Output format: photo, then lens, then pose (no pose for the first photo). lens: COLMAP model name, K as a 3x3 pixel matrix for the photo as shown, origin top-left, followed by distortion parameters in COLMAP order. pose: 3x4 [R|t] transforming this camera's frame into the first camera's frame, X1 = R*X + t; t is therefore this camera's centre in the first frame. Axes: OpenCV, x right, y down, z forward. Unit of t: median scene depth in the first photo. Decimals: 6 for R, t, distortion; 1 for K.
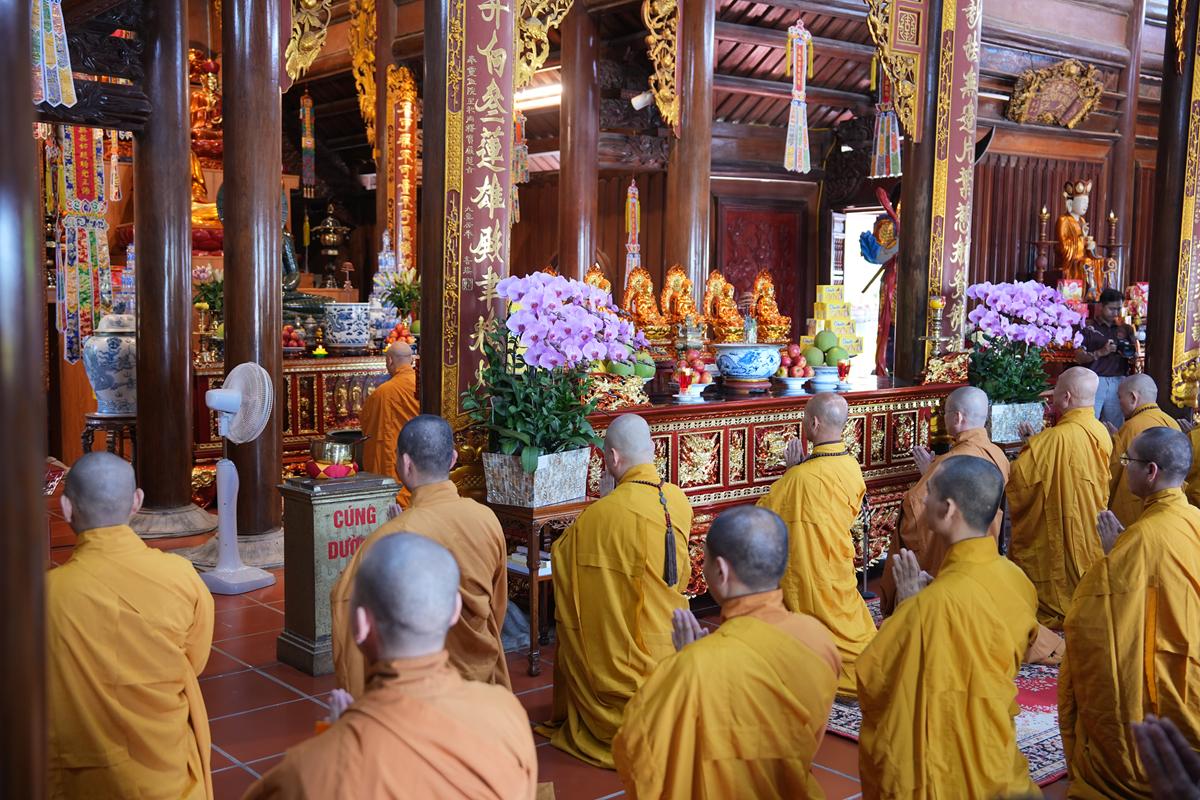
lens RADIAL K [[1288.6, 0, 600.0], [0, 1288.6, 400.0], [0, 0, 1]] dist [0.067730, 0.024764]
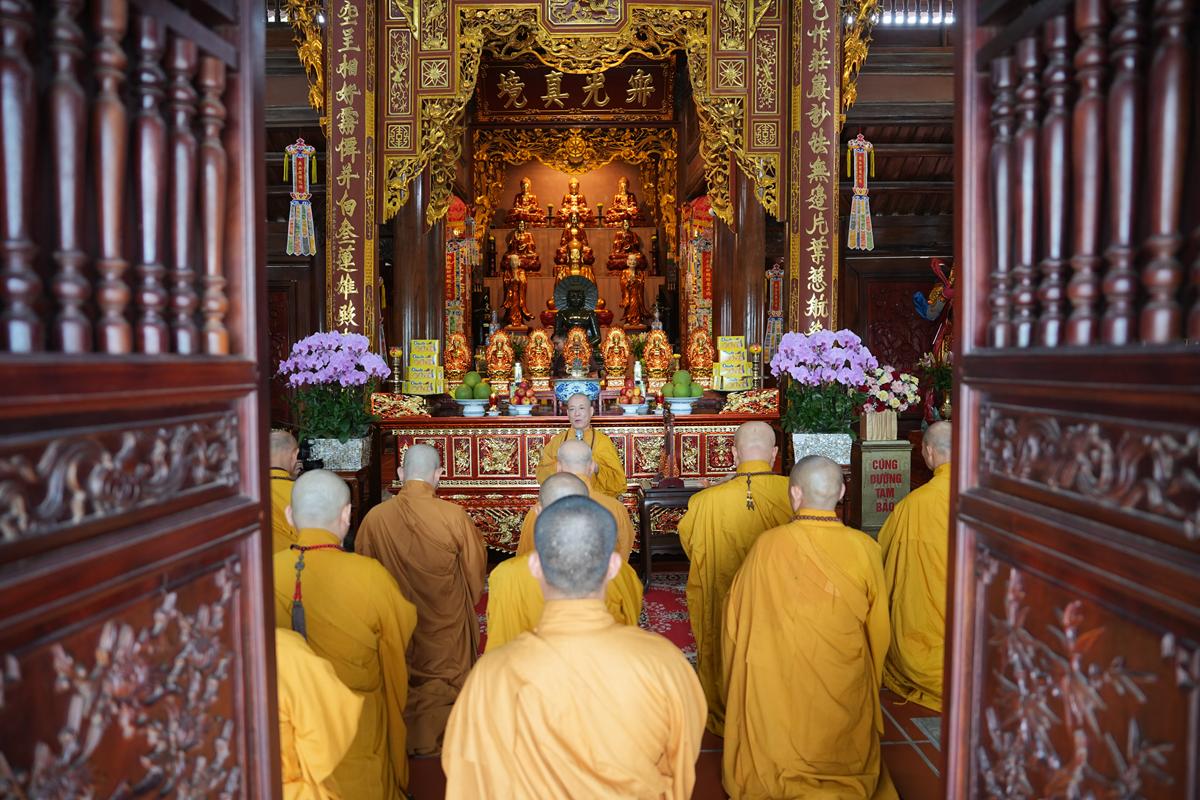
lens RADIAL K [[843.4, 0, 600.0], [0, 843.4, 400.0], [0, 0, 1]] dist [-0.091352, 0.000125]
pose [[0.771837, 0.026187, -0.635281, 0.659583], [-0.045196, 0.998884, -0.013736, -0.008184], [0.634212, 0.039314, 0.772159, 0.287816]]
